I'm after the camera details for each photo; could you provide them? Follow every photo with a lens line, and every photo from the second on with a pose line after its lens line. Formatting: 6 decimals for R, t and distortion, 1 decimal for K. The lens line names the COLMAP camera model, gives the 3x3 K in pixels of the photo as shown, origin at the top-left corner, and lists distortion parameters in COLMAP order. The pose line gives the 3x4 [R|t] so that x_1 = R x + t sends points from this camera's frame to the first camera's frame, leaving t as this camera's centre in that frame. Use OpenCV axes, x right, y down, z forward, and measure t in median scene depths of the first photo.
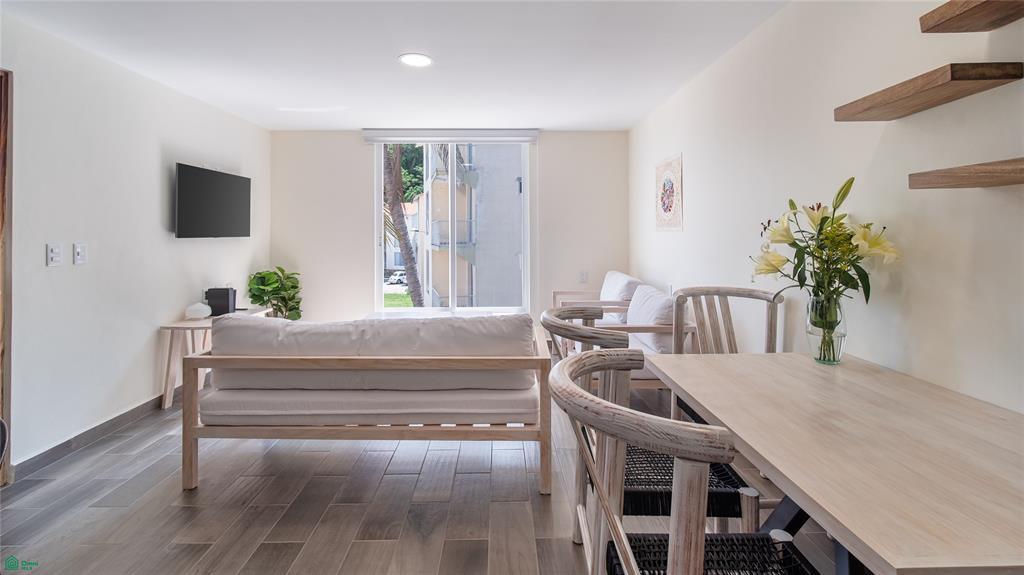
lens RADIAL K [[457.5, 0, 504.6], [0, 457.5, 230.3], [0, 0, 1]] dist [-0.000037, -0.000119]
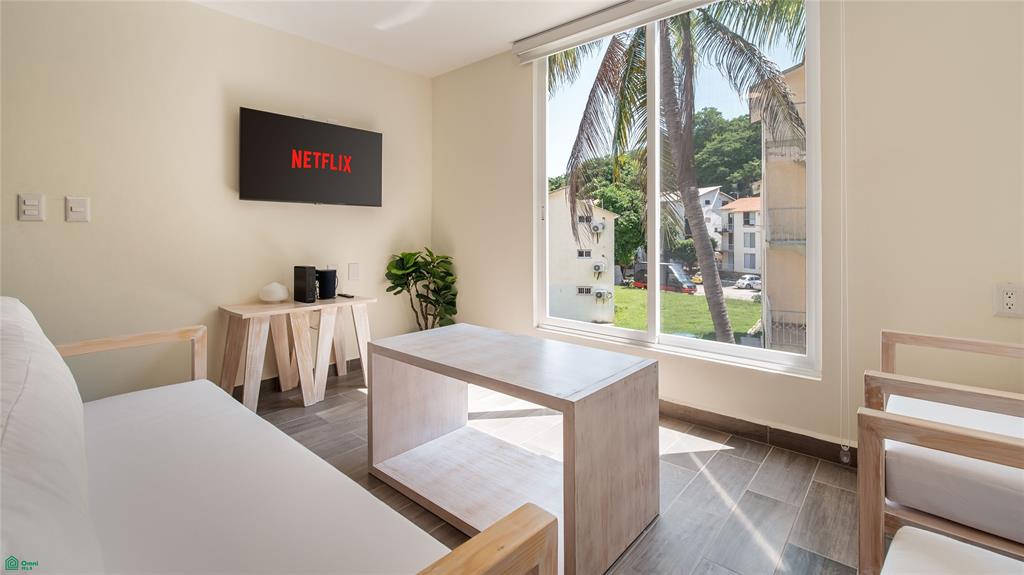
lens RADIAL K [[457.5, 0, 504.6], [0, 457.5, 230.3], [0, 0, 1]] dist [-0.000037, -0.000119]
pose [[0.743789, 0.001488, -0.668412, 0.133888], [-0.000724, 0.999999, 0.001421, 0.054250], [0.668414, -0.000573, 0.743789, 0.555213]]
